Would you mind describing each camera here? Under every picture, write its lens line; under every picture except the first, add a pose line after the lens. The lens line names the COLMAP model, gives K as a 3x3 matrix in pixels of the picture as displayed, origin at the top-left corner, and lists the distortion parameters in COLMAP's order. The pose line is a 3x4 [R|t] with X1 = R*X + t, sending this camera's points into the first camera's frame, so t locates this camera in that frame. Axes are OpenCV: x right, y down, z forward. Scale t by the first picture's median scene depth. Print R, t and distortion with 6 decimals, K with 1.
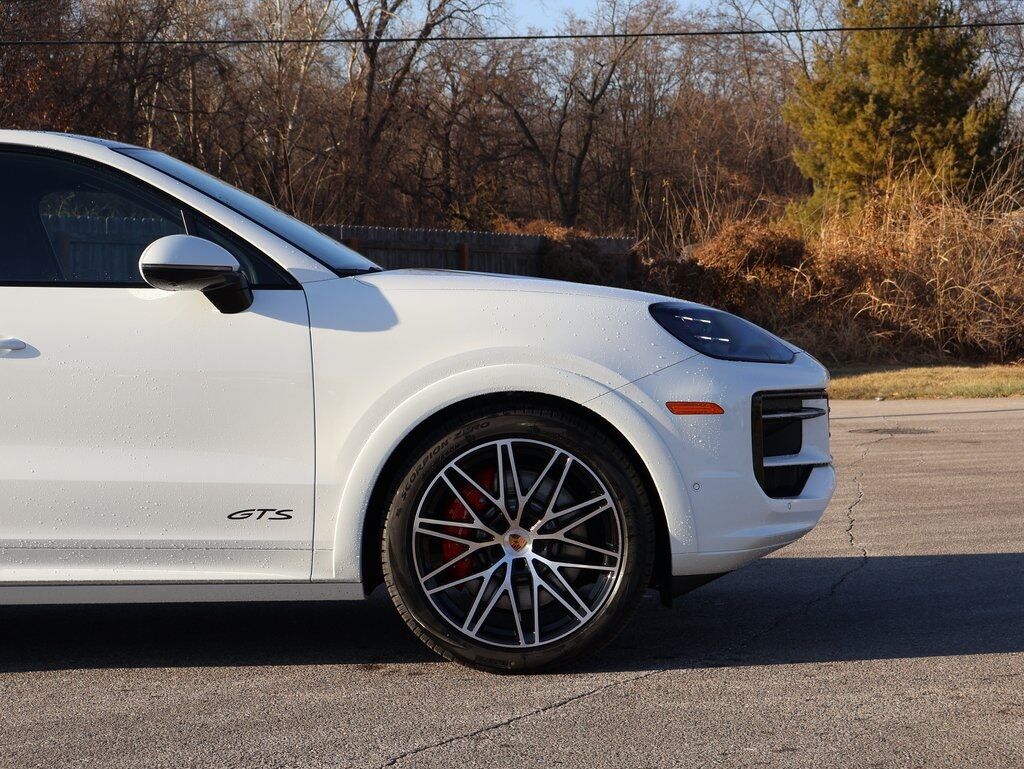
lens RADIAL K [[2060.3, 0, 512.0], [0, 2060.3, 384.5], [0, 0, 1]] dist [-0.025570, 0.233253]
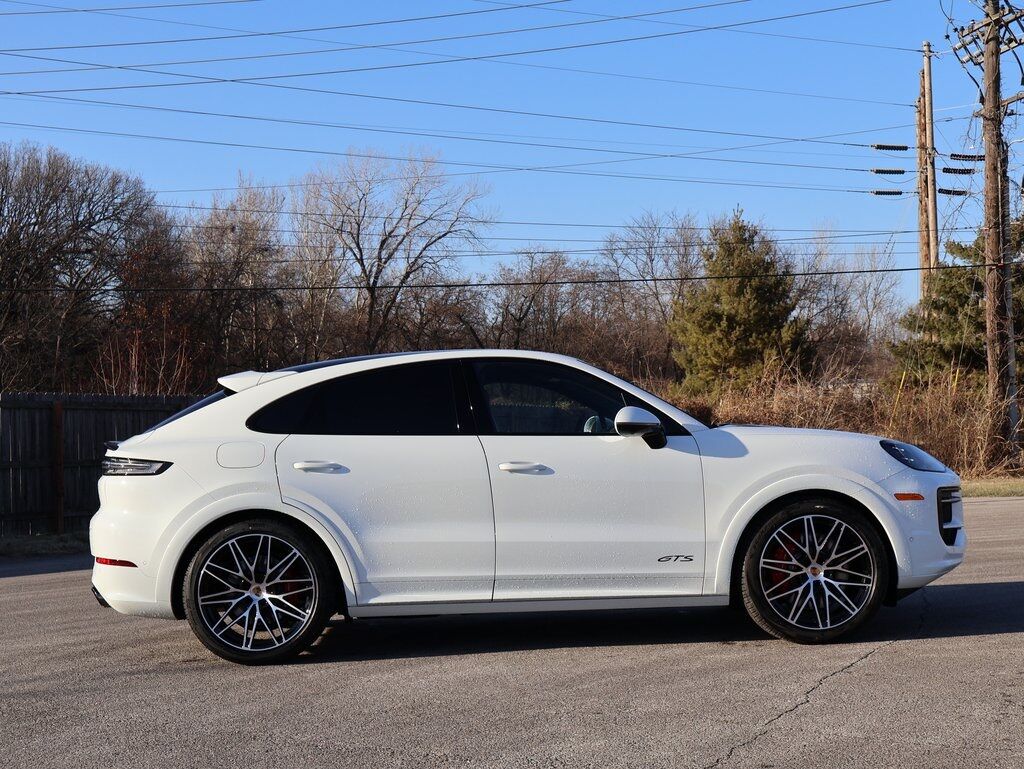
lens RADIAL K [[1331.2, 0, 512.0], [0, 1331.2, 384.5], [0, 0, 1]] dist [-0.022603, -0.021882]
pose [[0.999480, -0.010958, 0.030335, -0.301459], [0.013597, 0.996010, -0.088198, 0.011370], [-0.029247, 0.088565, 0.995641, -0.184613]]
